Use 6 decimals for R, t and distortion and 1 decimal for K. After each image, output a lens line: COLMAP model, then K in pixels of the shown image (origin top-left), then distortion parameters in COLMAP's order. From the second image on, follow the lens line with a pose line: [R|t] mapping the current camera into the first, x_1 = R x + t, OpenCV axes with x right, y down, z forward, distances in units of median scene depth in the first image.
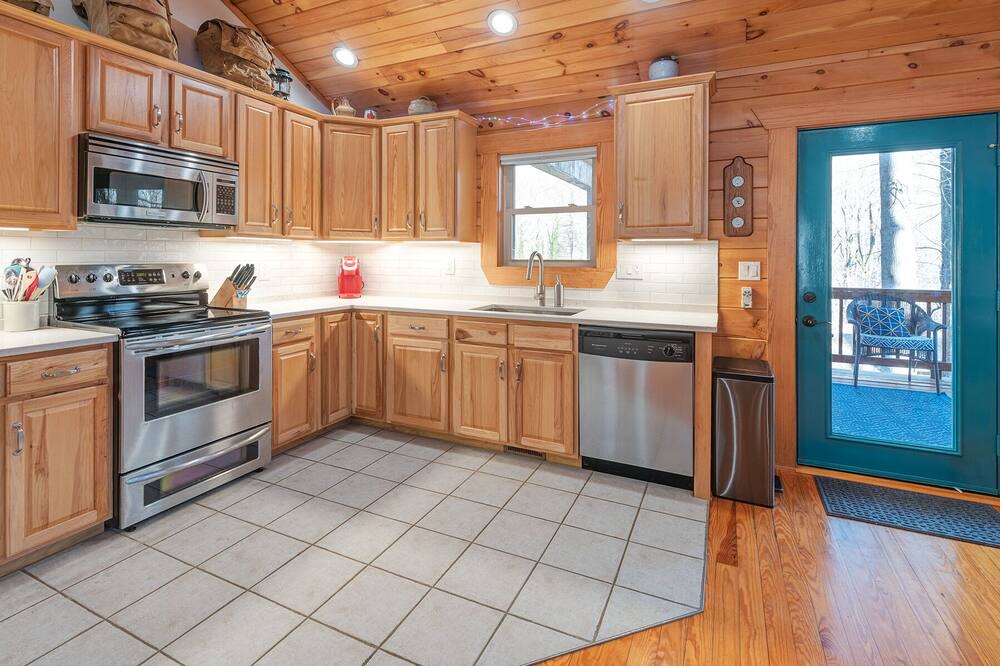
lens RADIAL K [[467.9, 0, 495.9], [0, 467.9, 265.2], [0, 0, 1]] dist [0.016566, -0.000813]
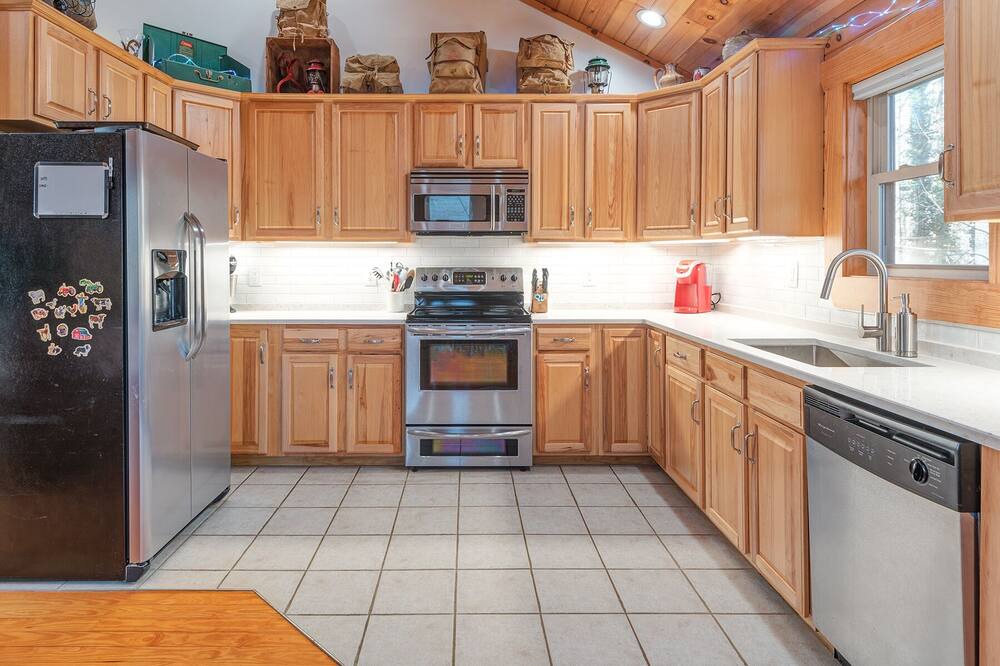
lens RADIAL K [[591.1, 0, 470.0], [0, 591.1, 270.6], [0, 0, 1]] dist [0.034427, -0.001193]
pose [[0.449126, 0.012064, -0.893387, 0.563173], [-0.013614, 0.999885, 0.006657, -0.004158], [0.893365, 0.009173, 0.449239, 0.299250]]
